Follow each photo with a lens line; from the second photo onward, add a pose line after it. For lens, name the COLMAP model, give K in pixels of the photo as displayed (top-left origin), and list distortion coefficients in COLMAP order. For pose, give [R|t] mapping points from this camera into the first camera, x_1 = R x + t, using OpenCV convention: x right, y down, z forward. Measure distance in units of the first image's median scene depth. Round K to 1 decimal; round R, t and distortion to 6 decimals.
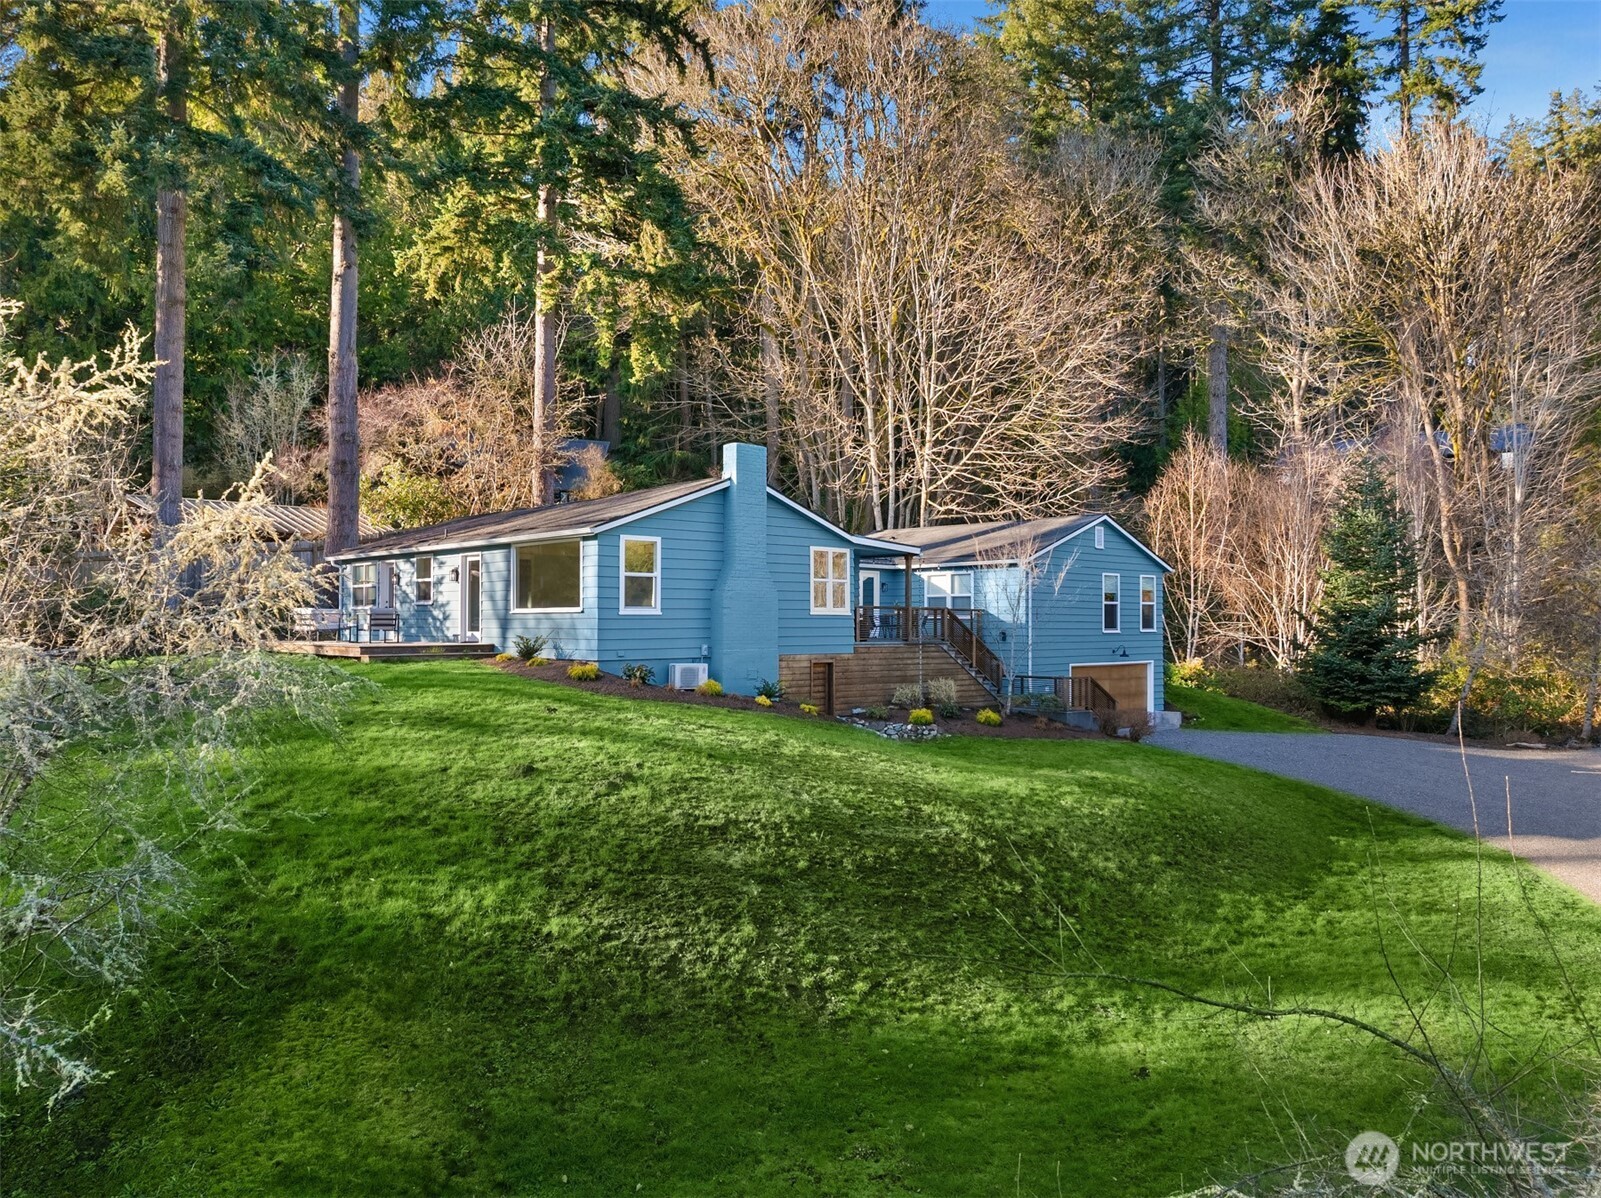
lens RADIAL K [[1129.1, 0, 804.4], [0, 1129.1, 597.0], [0, 0, 1]] dist [-0.038403, 0.010135]
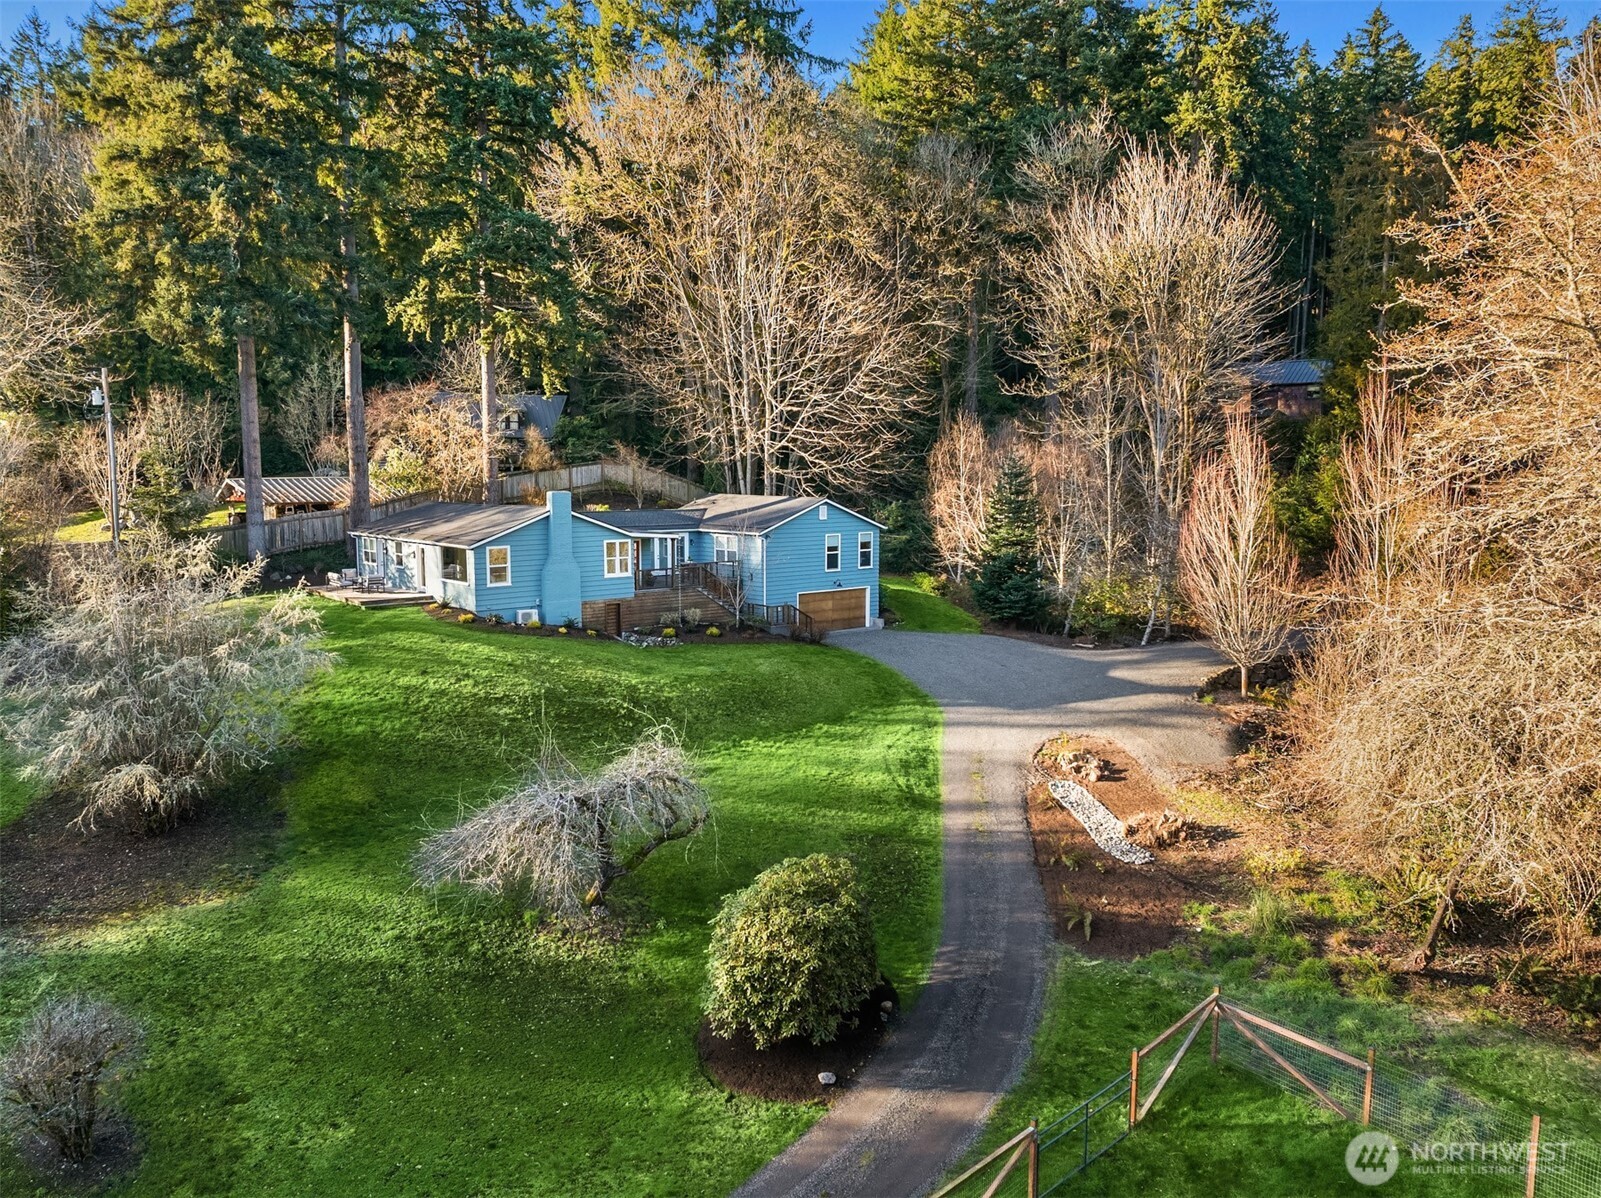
lens RADIAL K [[1129.1, 0, 800.9], [0, 1129.1, 597.2], [0, 0, 1]] dist [-0.038403, 0.010135]
pose [[0.998458, 0.005762, -0.055222, 0.385090], [0.001928, 0.990402, 0.138202, -0.186193], [0.055488, -0.138095, 0.988863, -0.717902]]
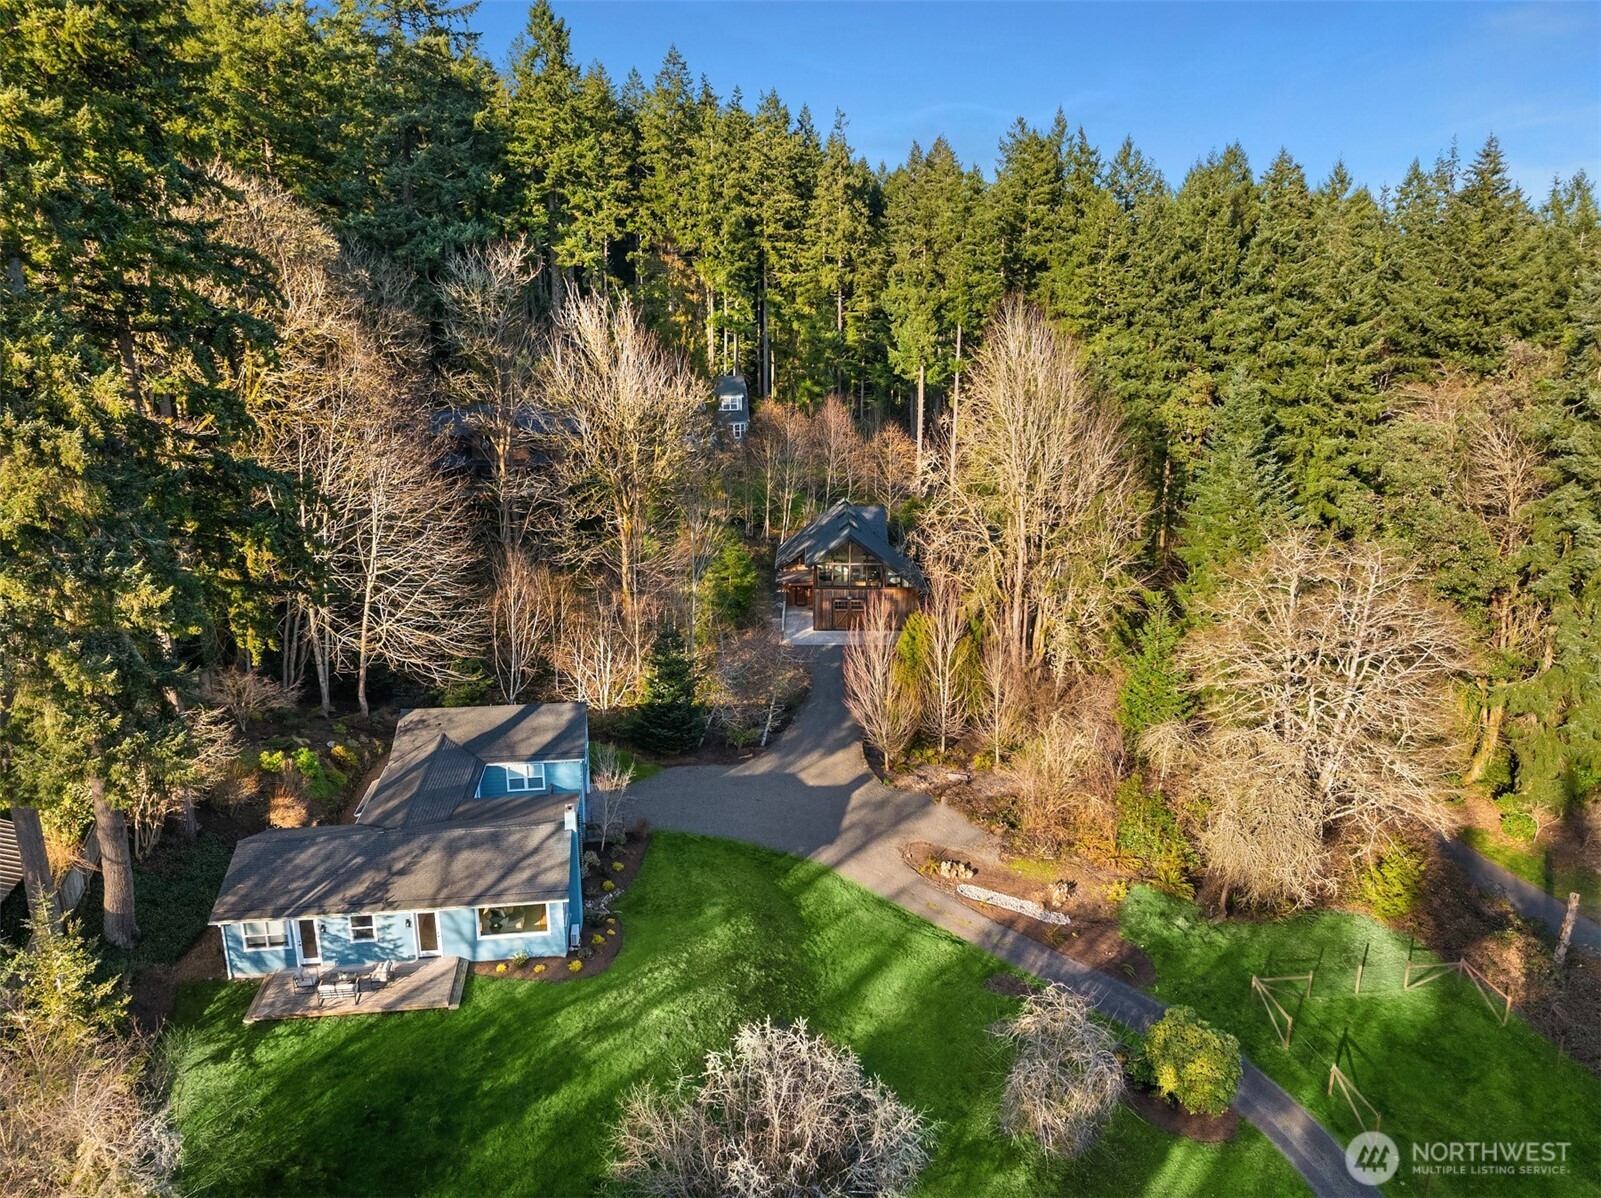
lens RADIAL K [[1129.1, 0, 791.9], [0, 1129.1, 610.2], [0, 0, 1]] dist [-0.038403, 0.010135]
pose [[0.588091, -0.212159, 0.780473, -1.065044], [-0.018235, 0.961259, 0.275043, -0.842647], [-0.808589, -0.175982, 0.561439, -0.265954]]
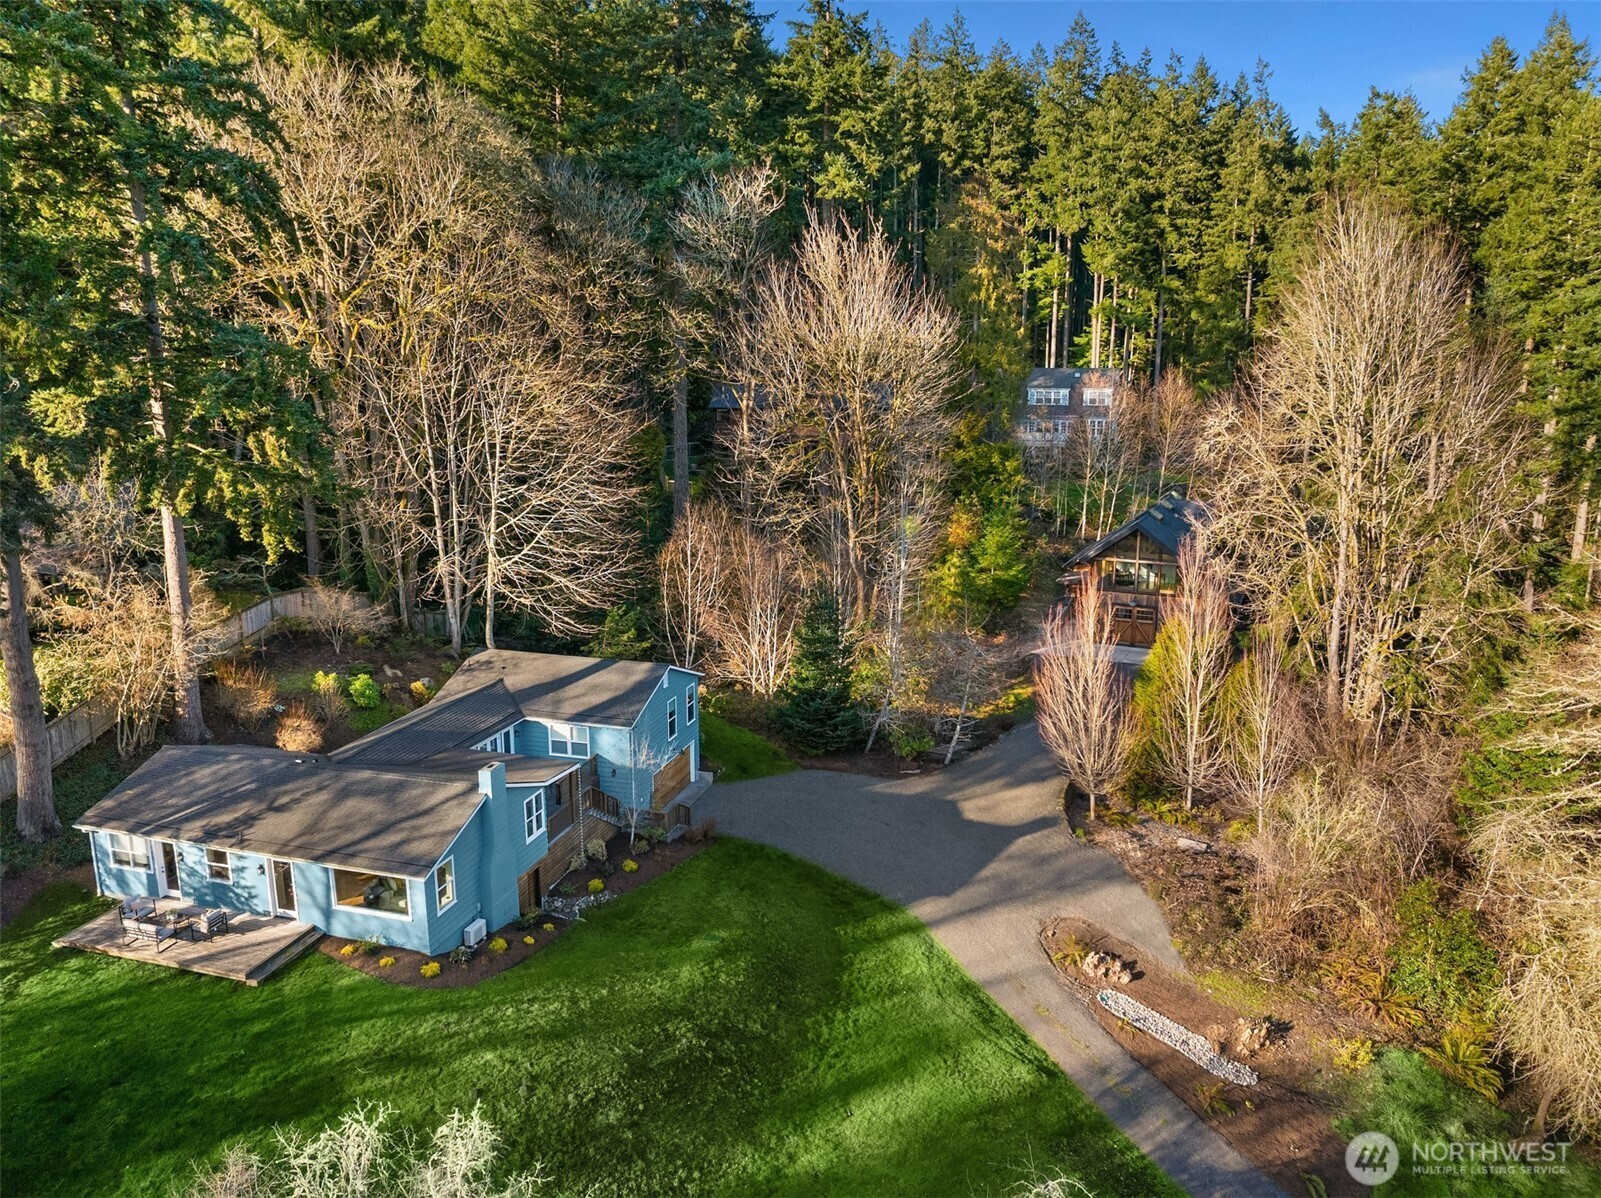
lens RADIAL K [[1129.1, 0, 797.6], [0, 1129.1, 601.3], [0, 0, 1]] dist [-0.038403, 0.010135]
pose [[0.866612, -0.108774, 0.486983, -0.339074], [-0.010252, 0.971863, 0.235322, -0.591133], [-0.498878, -0.208925, 0.841113, -0.328335]]
